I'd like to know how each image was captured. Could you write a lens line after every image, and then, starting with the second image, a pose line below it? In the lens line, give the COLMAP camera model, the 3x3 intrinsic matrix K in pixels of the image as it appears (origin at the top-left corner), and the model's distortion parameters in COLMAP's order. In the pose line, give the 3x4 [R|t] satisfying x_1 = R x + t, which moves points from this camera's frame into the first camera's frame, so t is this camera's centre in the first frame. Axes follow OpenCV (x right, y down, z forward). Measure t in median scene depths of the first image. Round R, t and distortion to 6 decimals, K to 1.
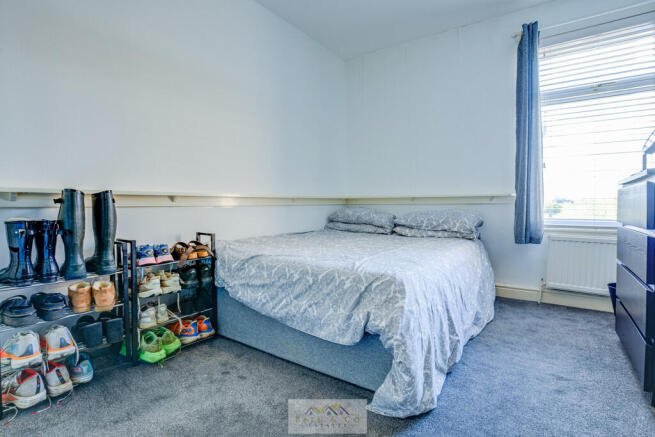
lens RADIAL K [[313.0, 0, 314.5], [0, 313.0, 203.6], [0, 0, 1]] dist [-0.002231, 0.001640]
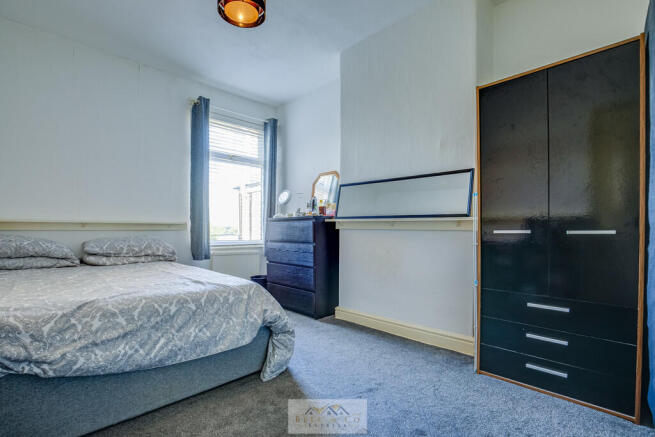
lens RADIAL K [[313.0, 0, 324.9], [0, 313.0, 225.1], [0, 0, 1]] dist [-0.002231, 0.001640]
pose [[0.186830, 0.017488, 0.982237, -0.801584], [-0.006518, 0.999842, -0.016561, -0.003413], [-0.982371, -0.003308, 0.186914, 0.342364]]
